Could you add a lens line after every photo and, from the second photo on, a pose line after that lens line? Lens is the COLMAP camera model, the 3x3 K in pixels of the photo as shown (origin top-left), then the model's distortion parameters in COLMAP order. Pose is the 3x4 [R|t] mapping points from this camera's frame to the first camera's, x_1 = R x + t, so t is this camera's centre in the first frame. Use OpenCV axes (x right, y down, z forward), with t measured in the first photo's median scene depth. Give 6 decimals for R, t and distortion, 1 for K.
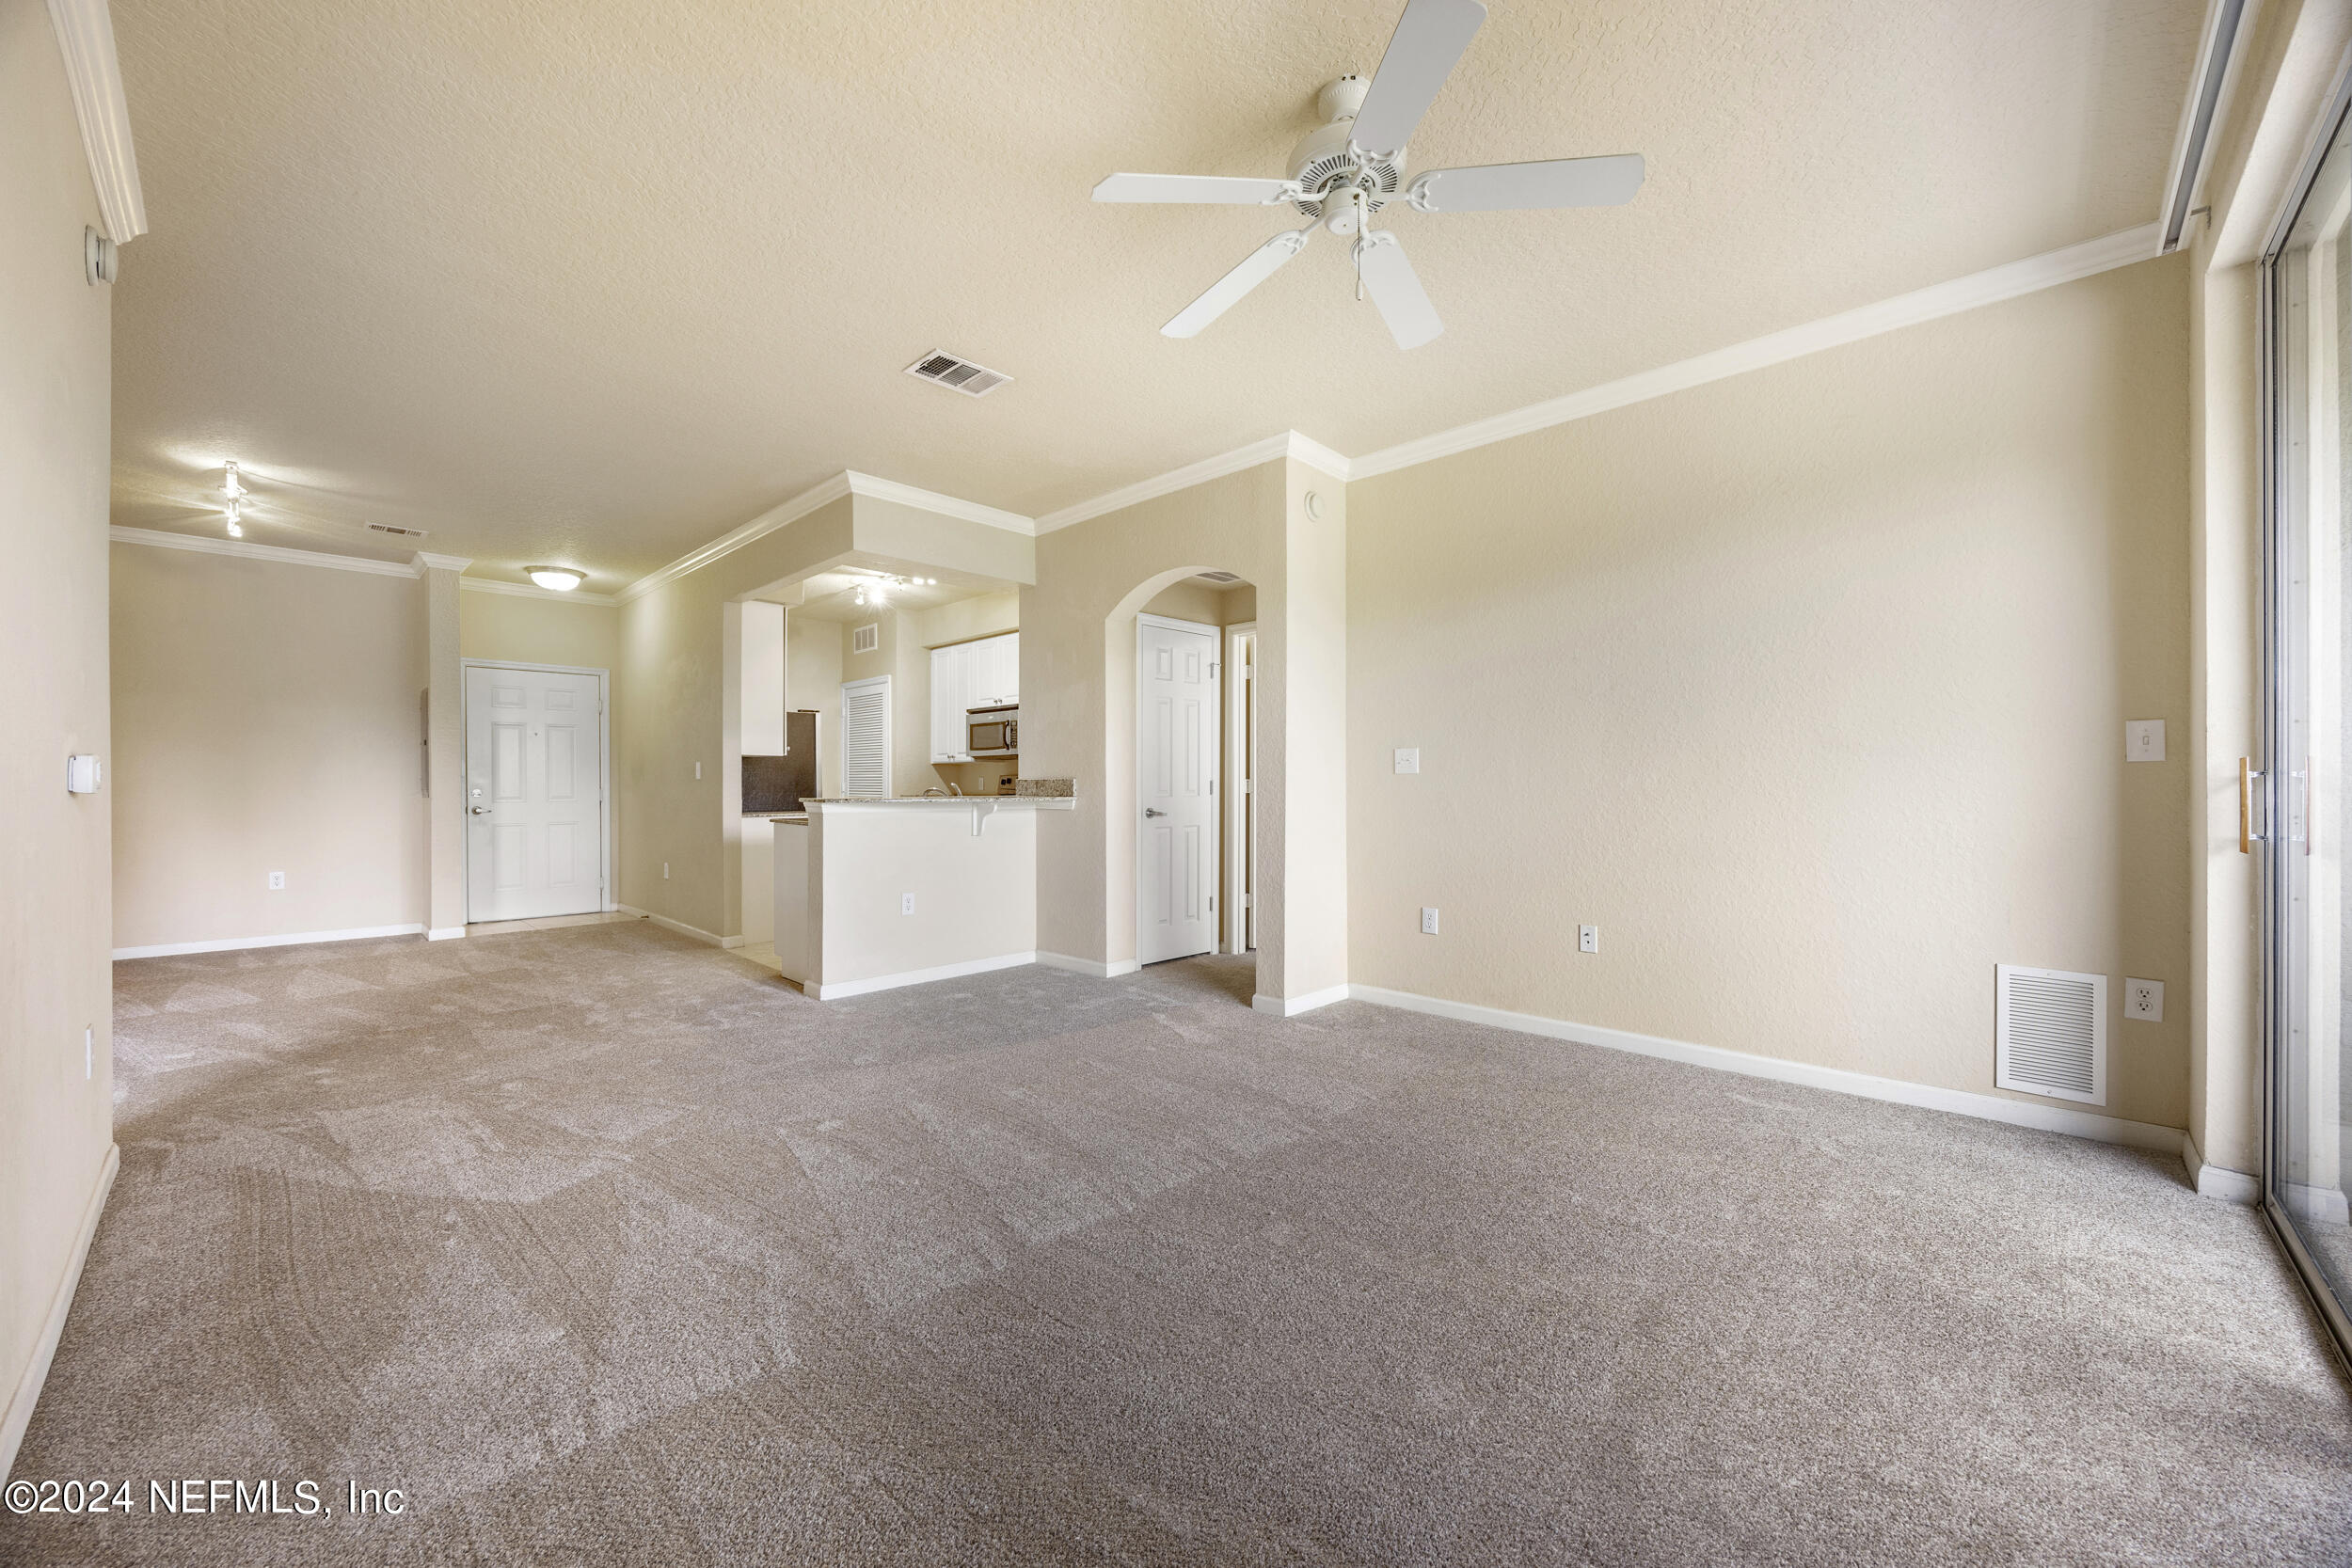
lens RADIAL K [[904.5, 0, 1177.7], [0, 904.5, 793.0], [0, 0, 1]] dist [-0.000364, 0.000248]
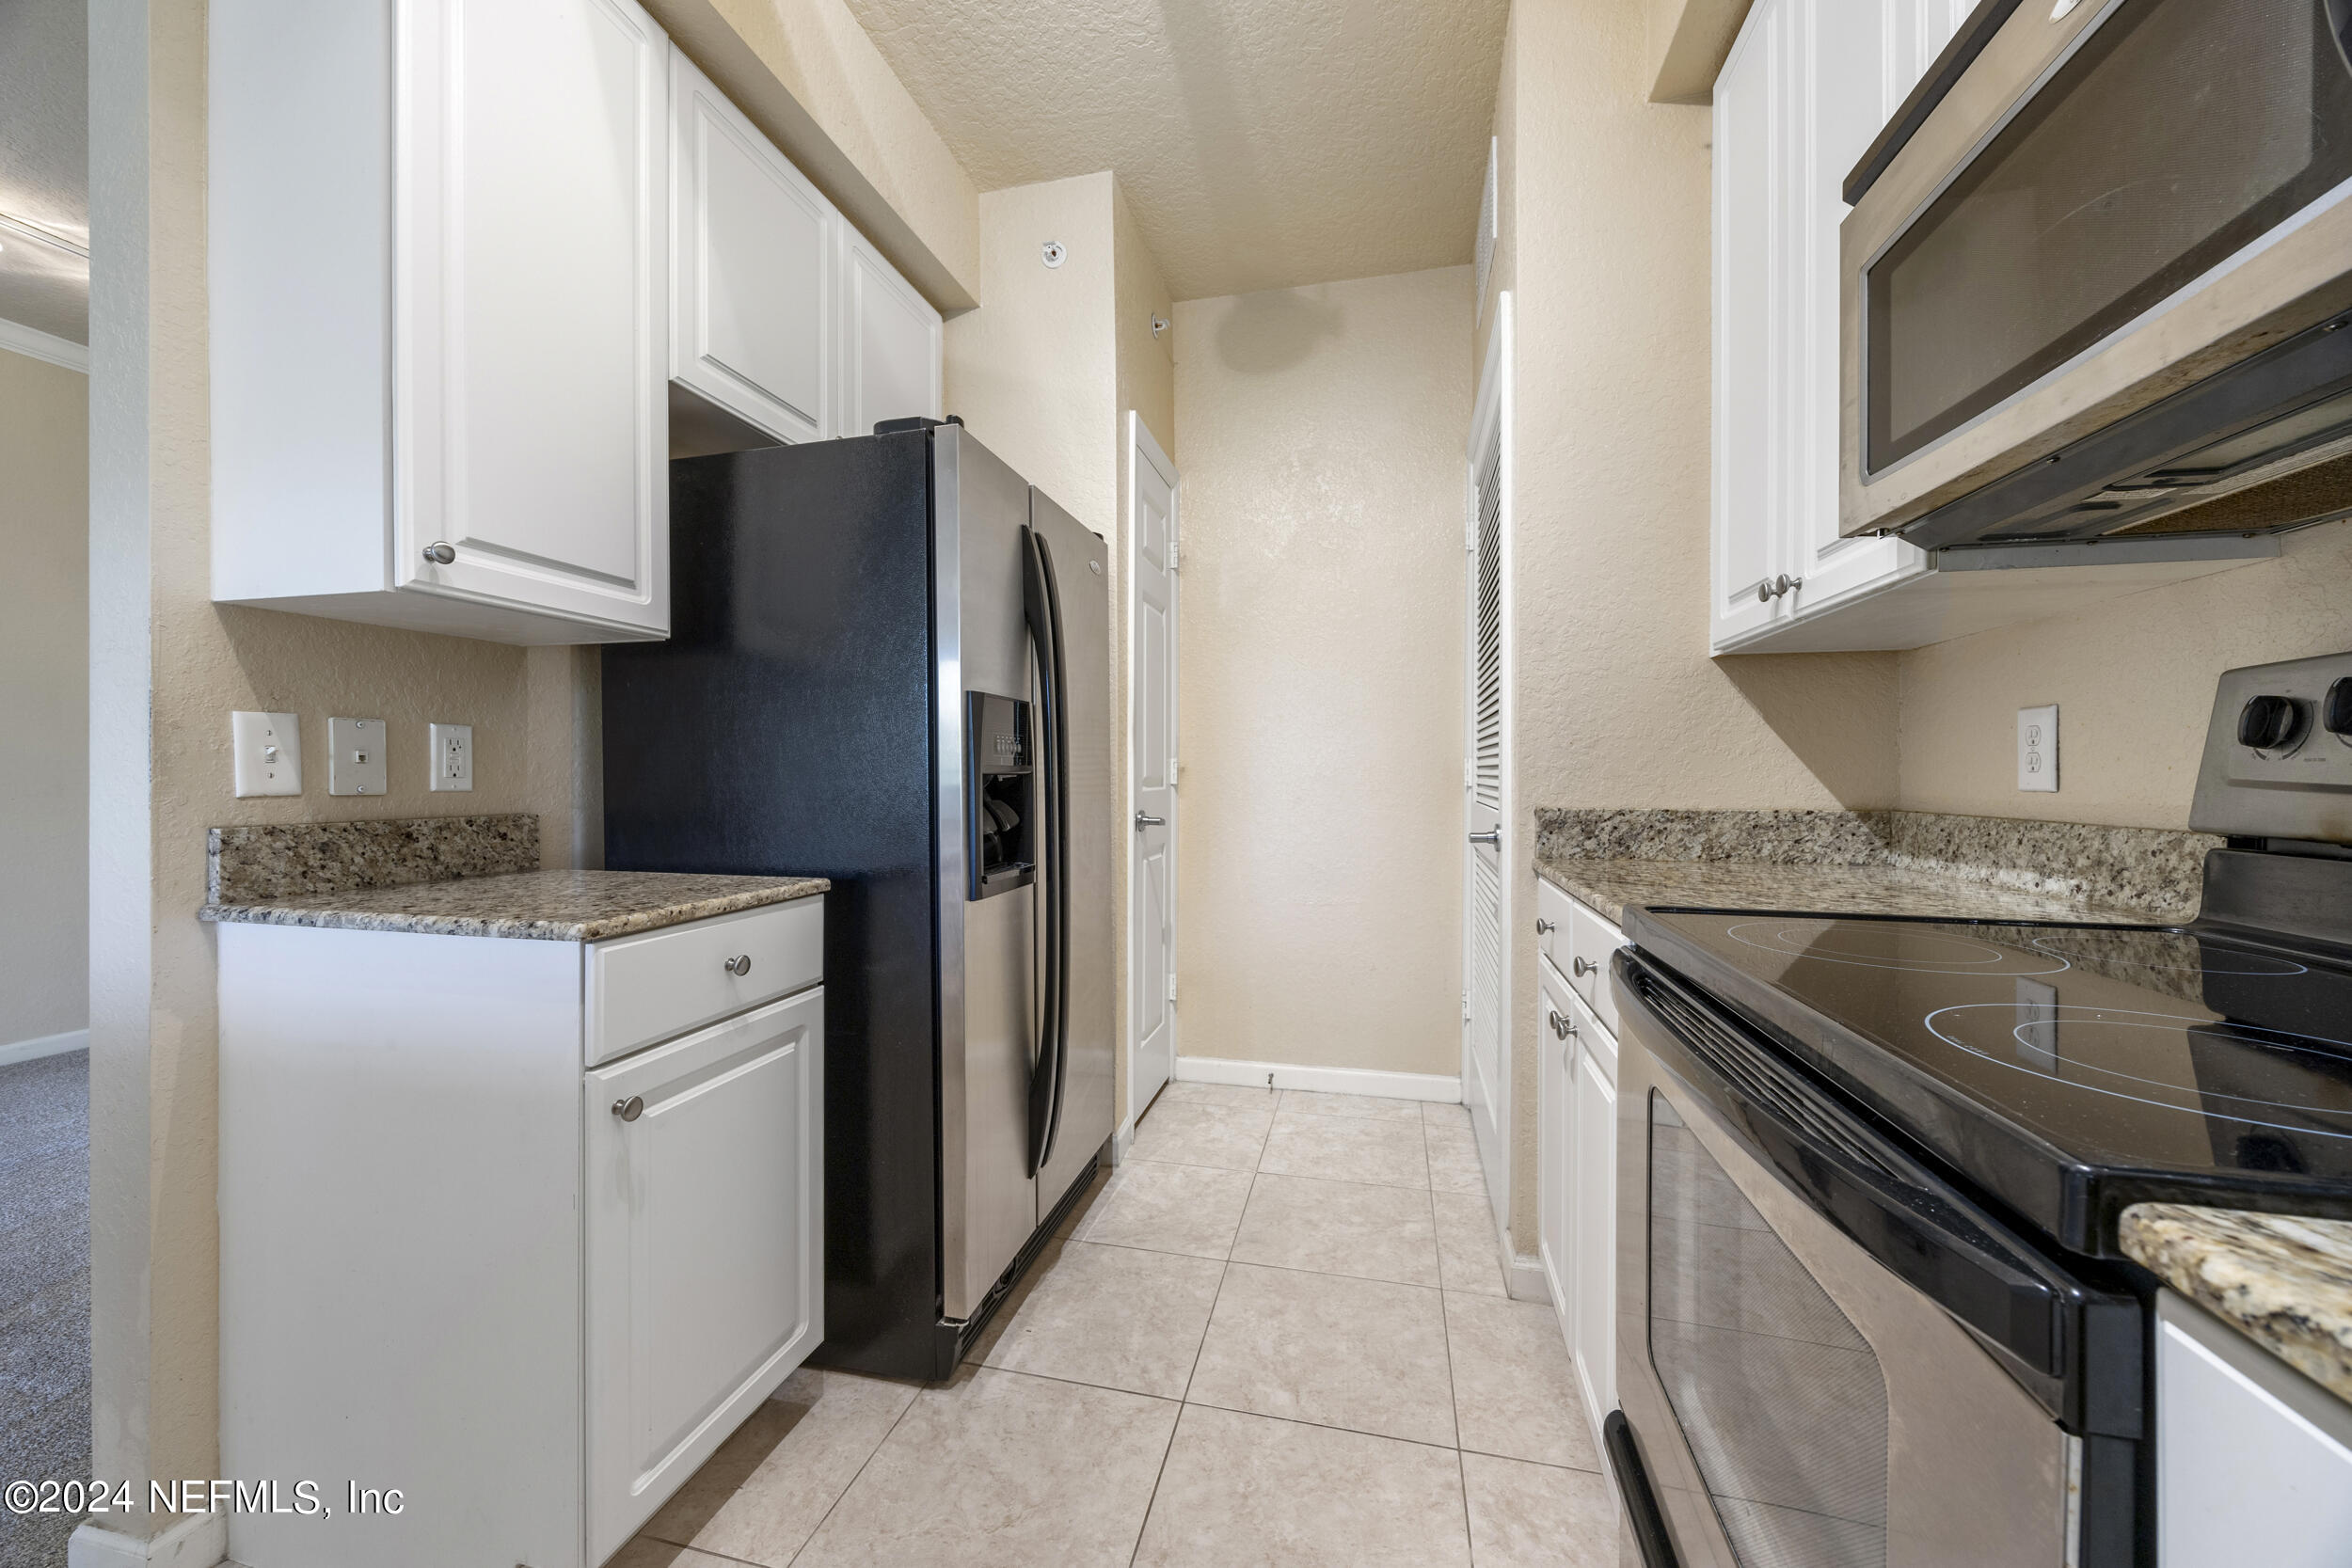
lens RADIAL K [[904.5, 0, 1174.1], [0, 904.5, 780.9], [0, 0, 1]] dist [-0.000364, 0.000248]
pose [[0.499329, 0.003288, -0.866406, -0.168006], [-0.003237, 0.999993, 0.001930, -0.004651], [0.866406, 0.001841, 0.499336, 0.848273]]
